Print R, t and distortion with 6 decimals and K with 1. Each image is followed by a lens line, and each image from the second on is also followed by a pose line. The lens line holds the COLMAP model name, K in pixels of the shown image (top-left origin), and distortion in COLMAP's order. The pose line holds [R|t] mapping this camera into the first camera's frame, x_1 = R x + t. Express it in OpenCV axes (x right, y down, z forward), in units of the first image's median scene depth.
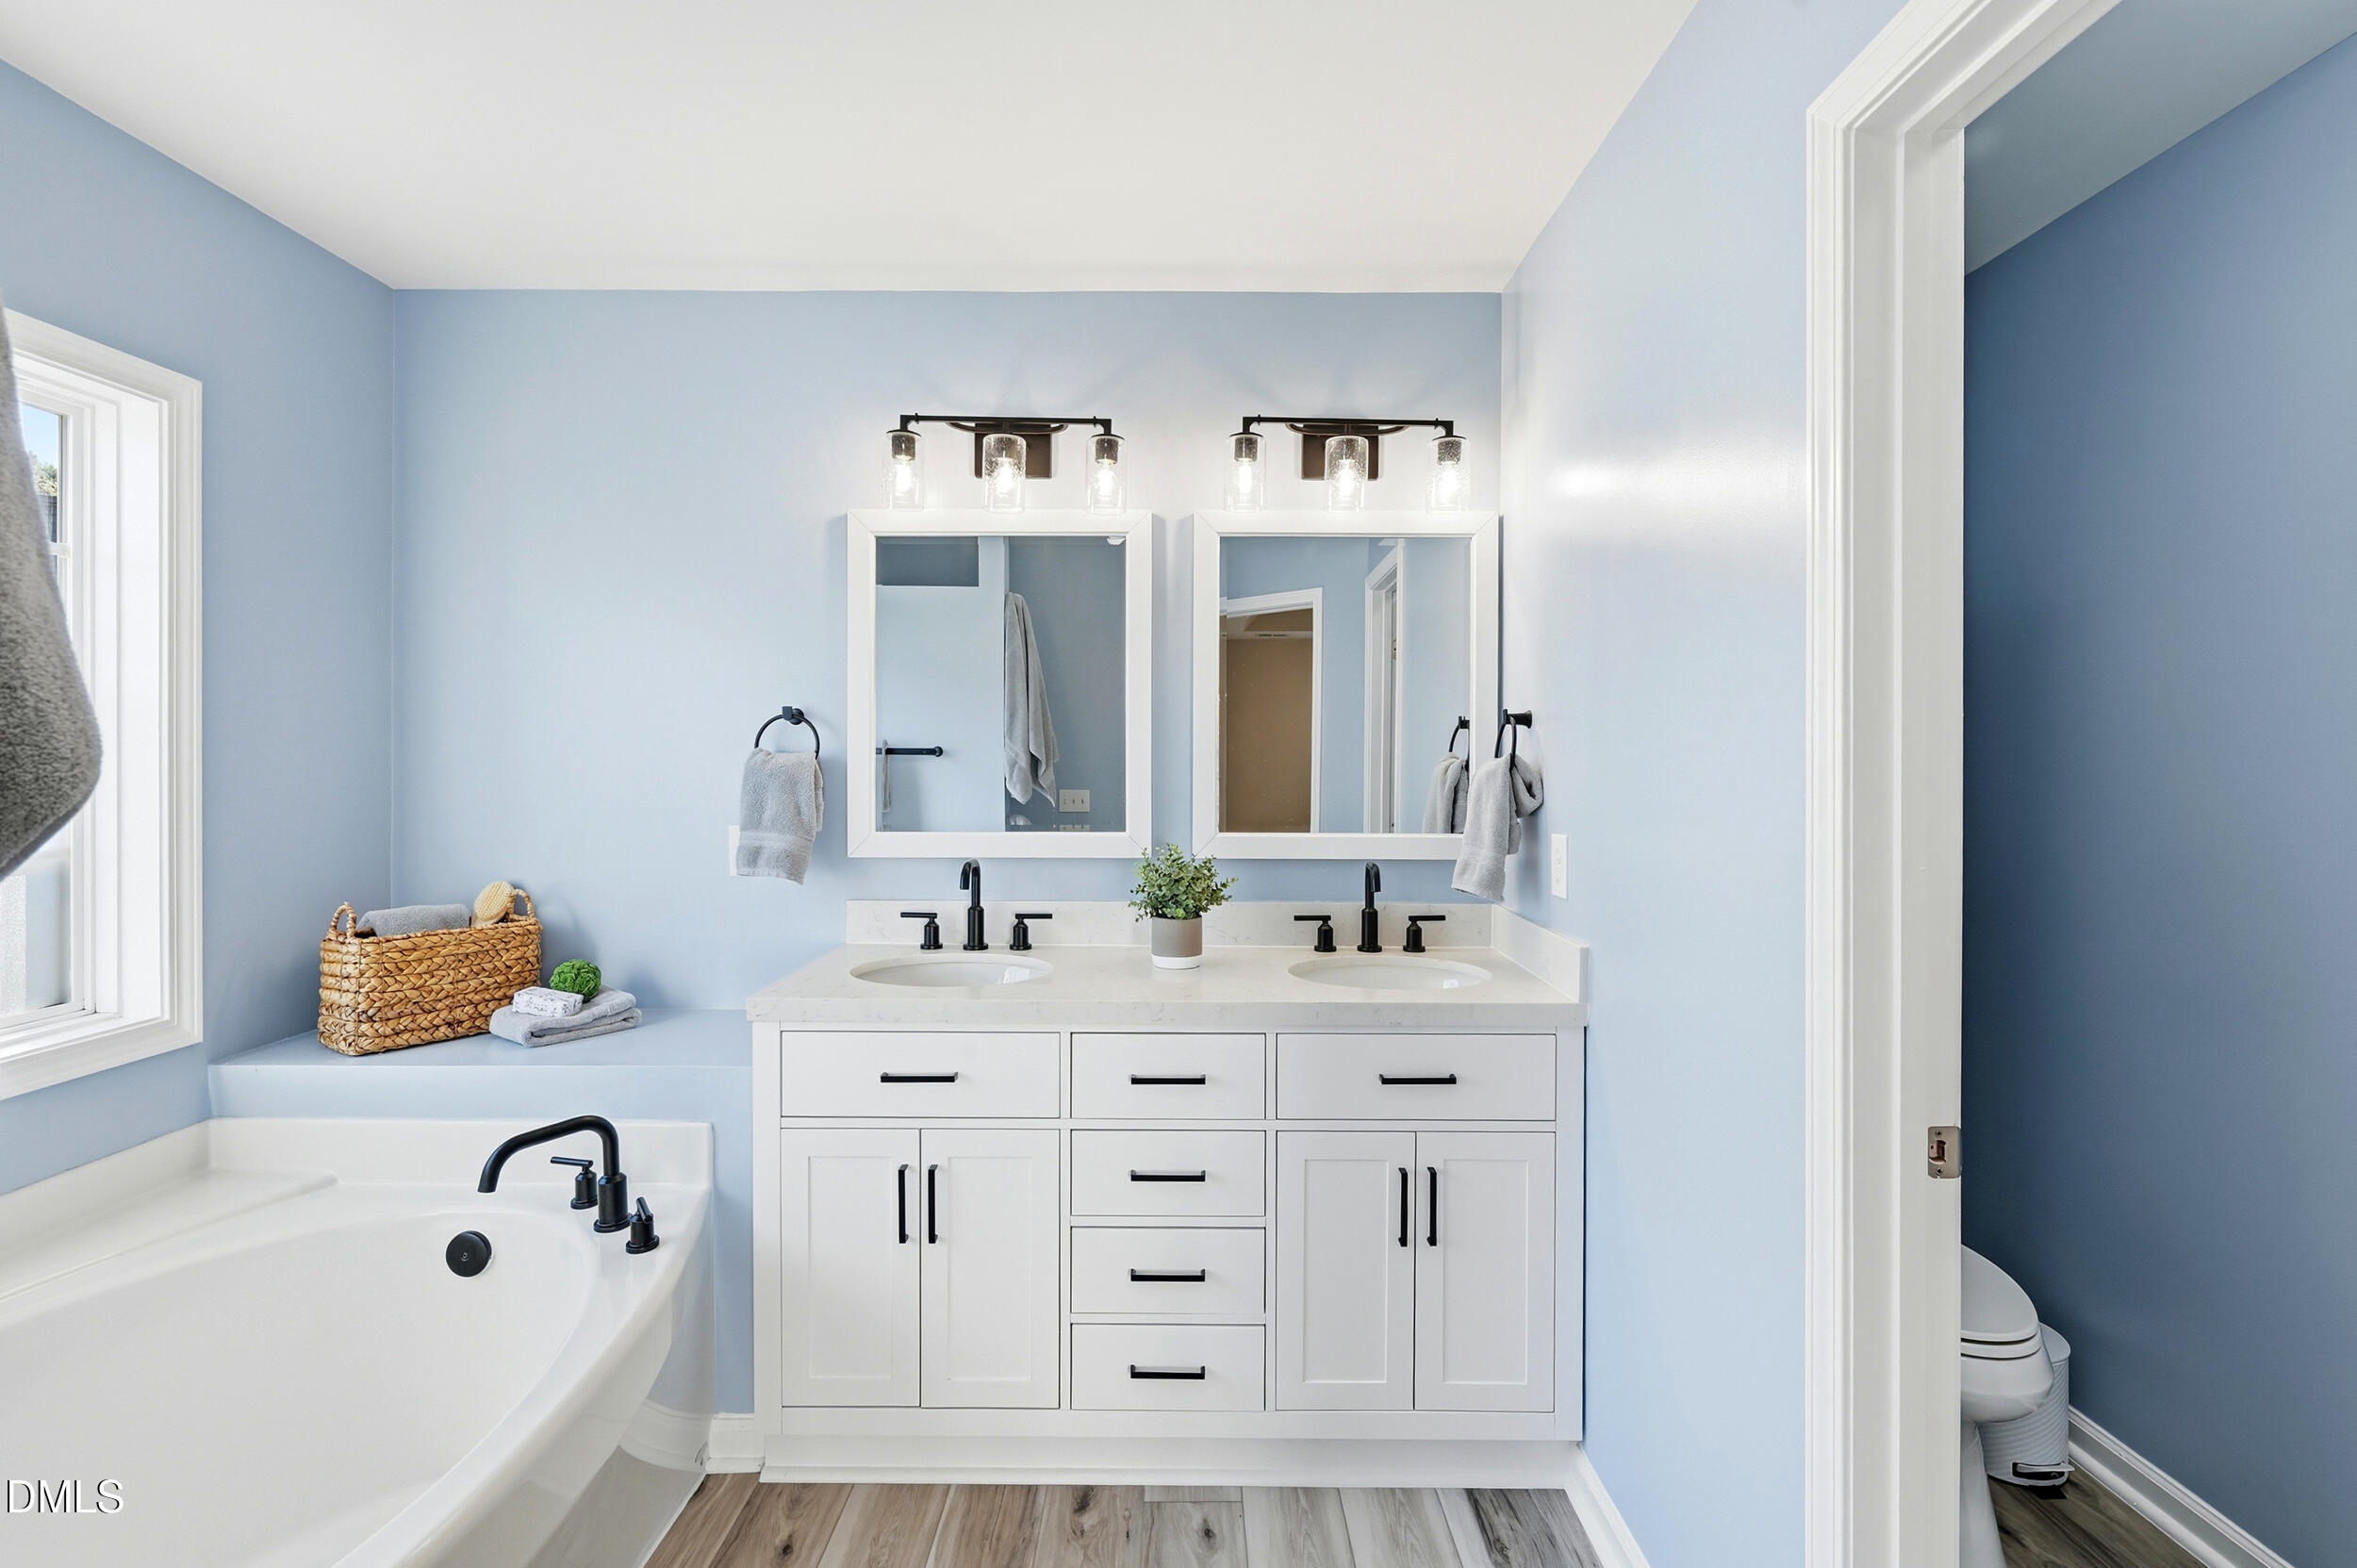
lens RADIAL K [[1036.7, 0, 1179.1], [0, 1036.7, 770.6], [0, 0, 1]] dist [-0.002078, -0.000096]
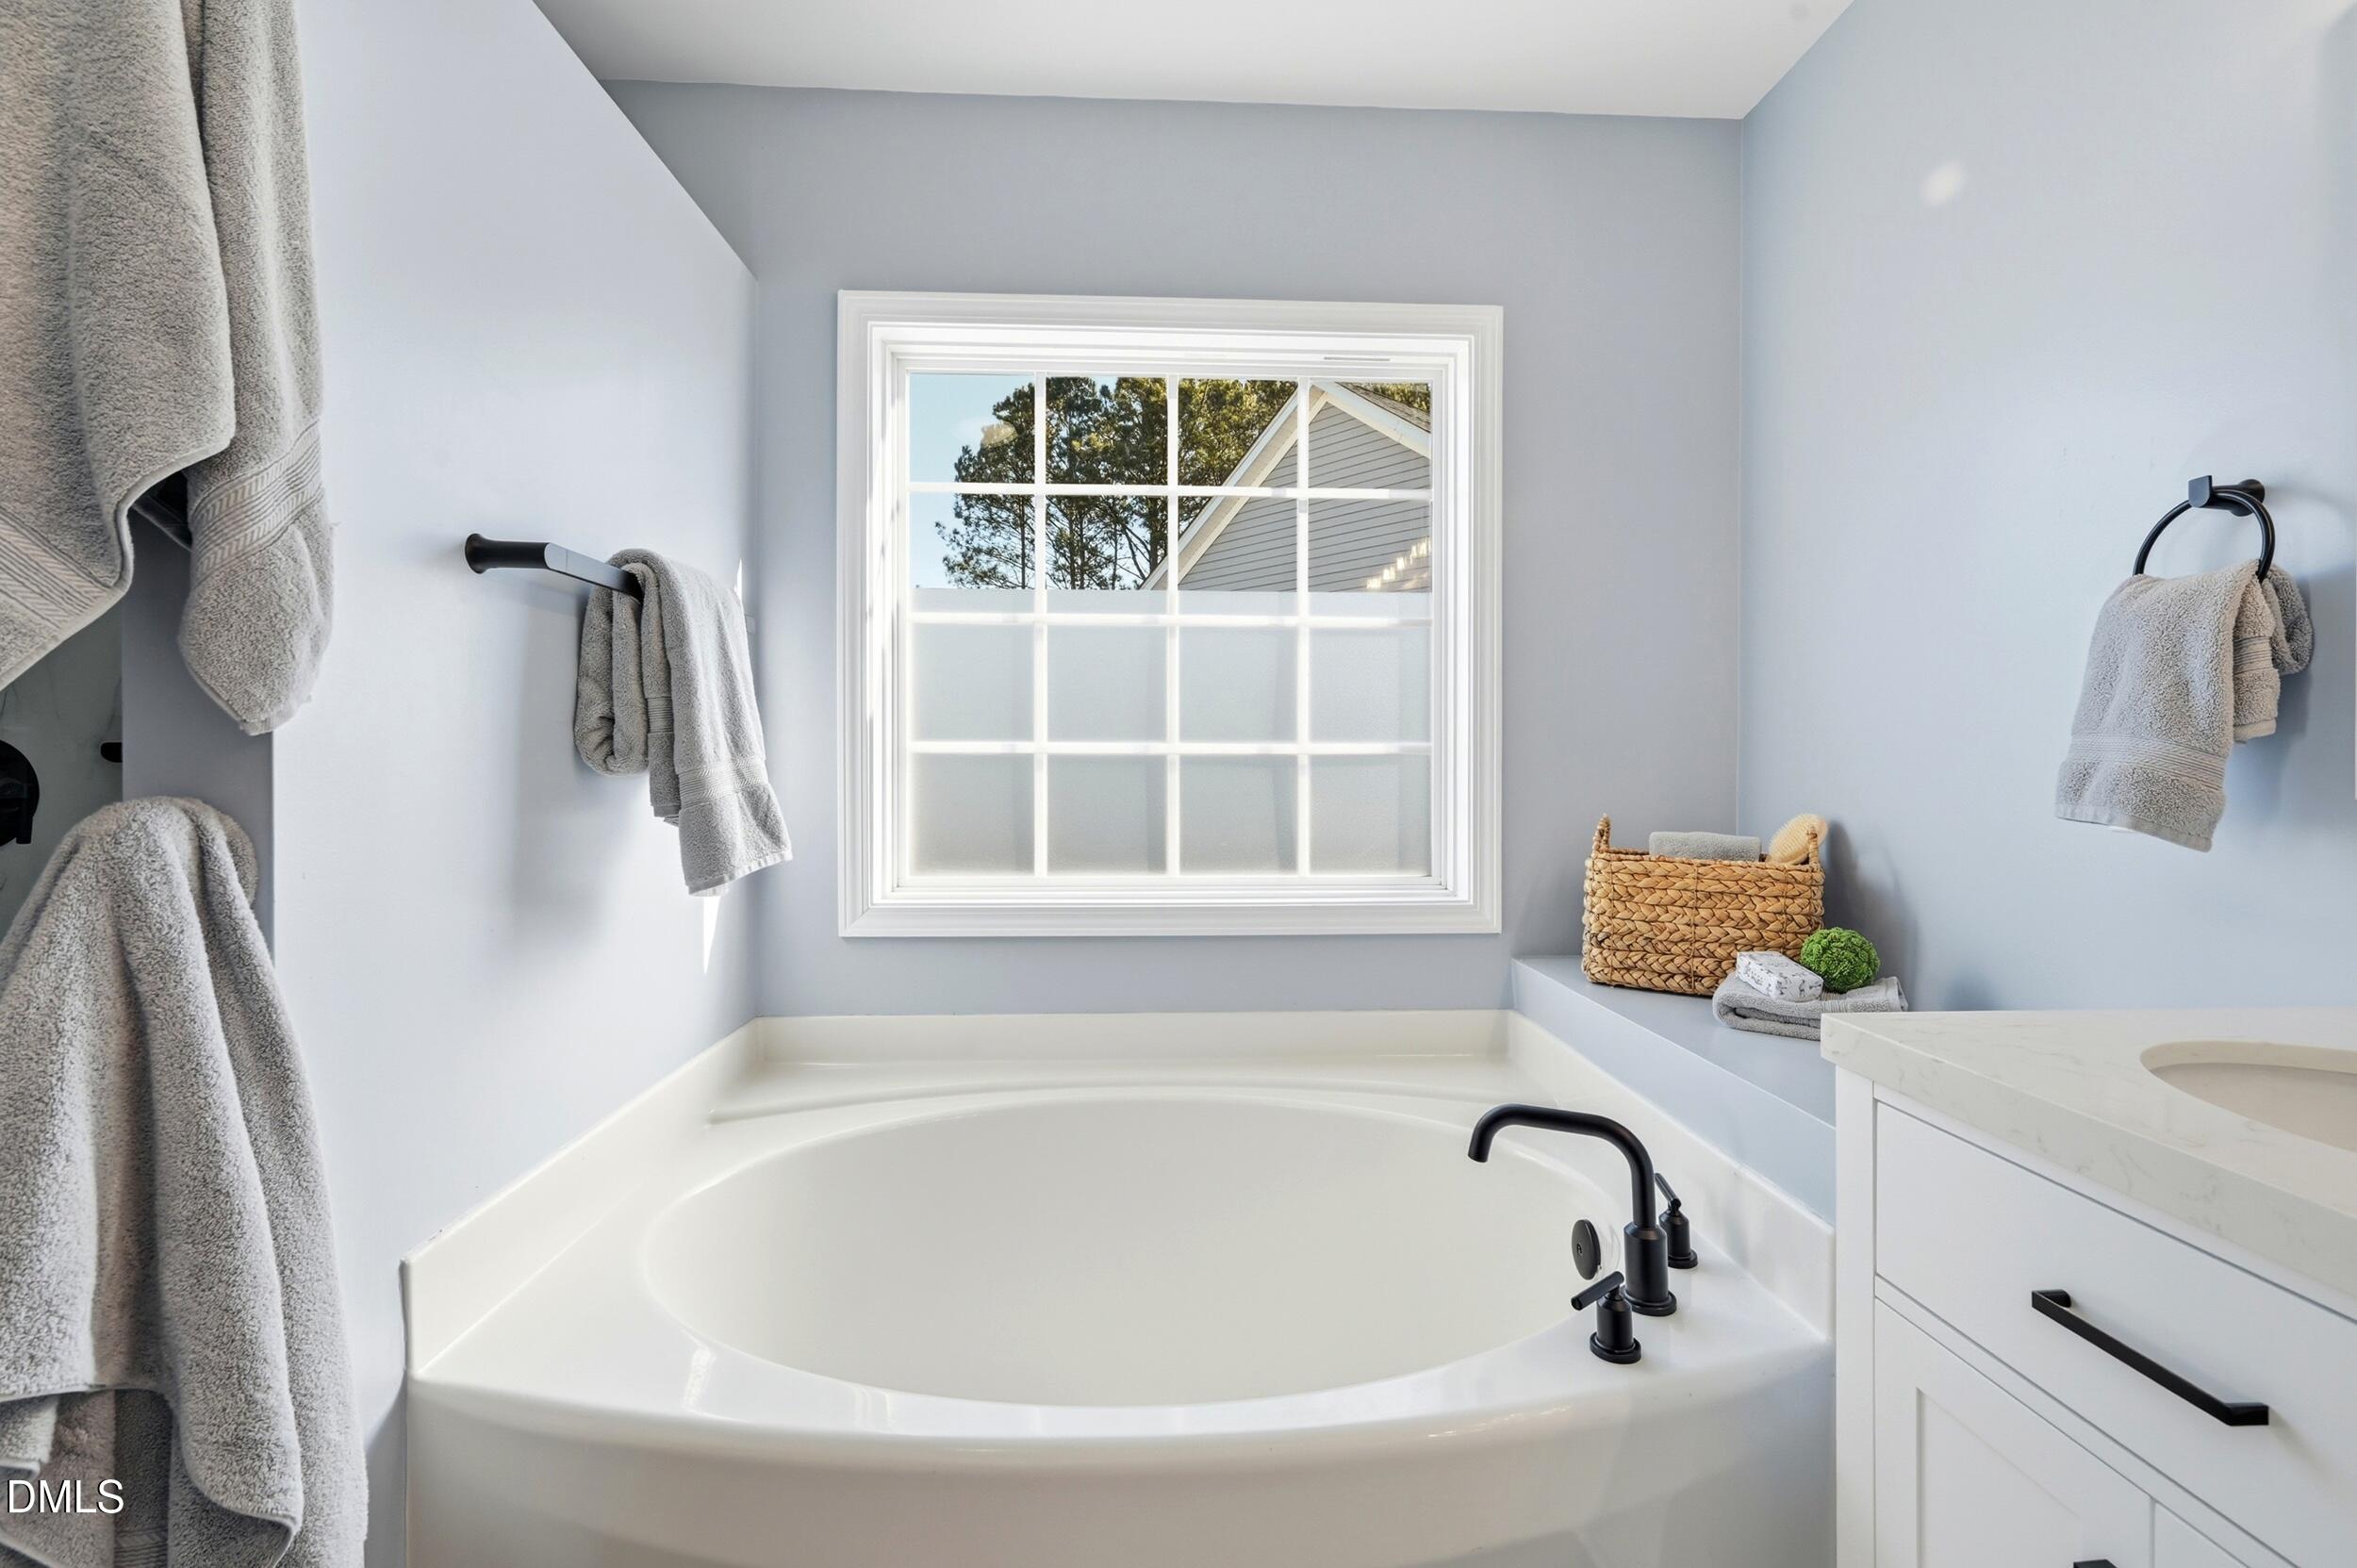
lens RADIAL K [[1036.7, 0, 1182.1], [0, 1036.7, 767.9], [0, 0, 1]] dist [-0.002078, -0.000096]
pose [[0.047163, 0.008620, -0.998850, 0.084919], [-0.010235, 0.999914, 0.008145, 0.080852], [0.998835, 0.009839, 0.047247, 0.569259]]
